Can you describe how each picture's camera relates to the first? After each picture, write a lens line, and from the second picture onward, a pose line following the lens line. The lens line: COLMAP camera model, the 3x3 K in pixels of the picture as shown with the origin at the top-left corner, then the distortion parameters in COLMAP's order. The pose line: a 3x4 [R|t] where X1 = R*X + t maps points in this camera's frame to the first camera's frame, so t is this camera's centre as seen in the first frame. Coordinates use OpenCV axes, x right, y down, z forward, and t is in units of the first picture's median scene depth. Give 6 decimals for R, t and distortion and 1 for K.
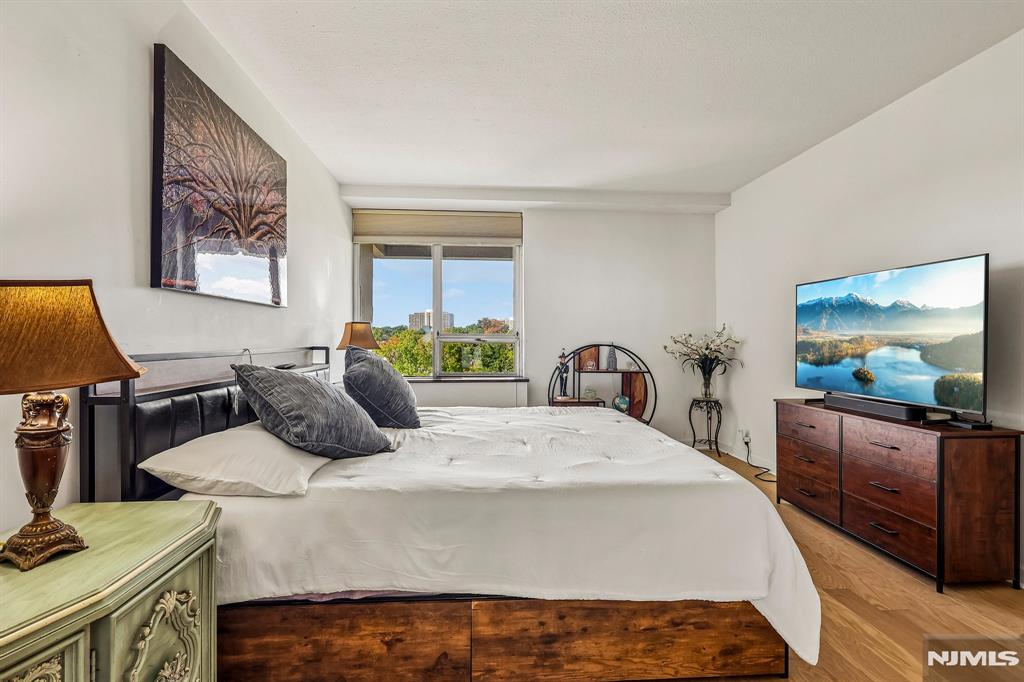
lens RADIAL K [[484.7, 0, 489.2], [0, 484.7, 343.8], [0, 0, 1]] dist [-0.004369, 0.000966]
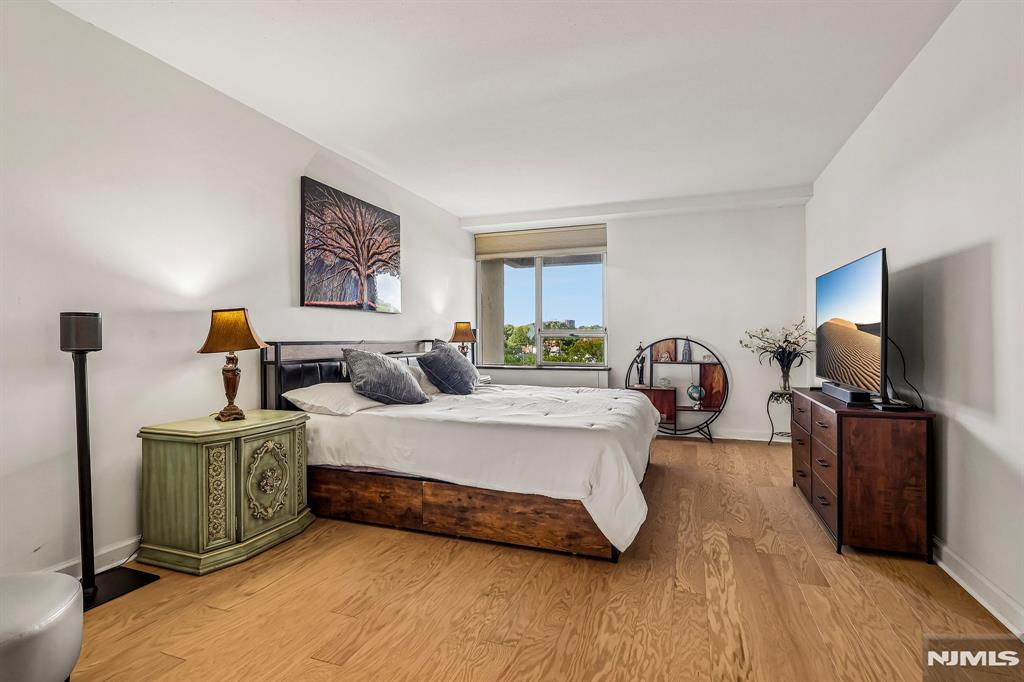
lens RADIAL K [[484.7, 0, 489.6], [0, 484.7, 343.7], [0, 0, 1]] dist [-0.004369, 0.000966]
pose [[0.909171, -0.001640, -0.416420, 0.733259], [0.002782, 0.999994, 0.002136, 0.025584], [0.416414, -0.003101, 0.909170, -0.394499]]
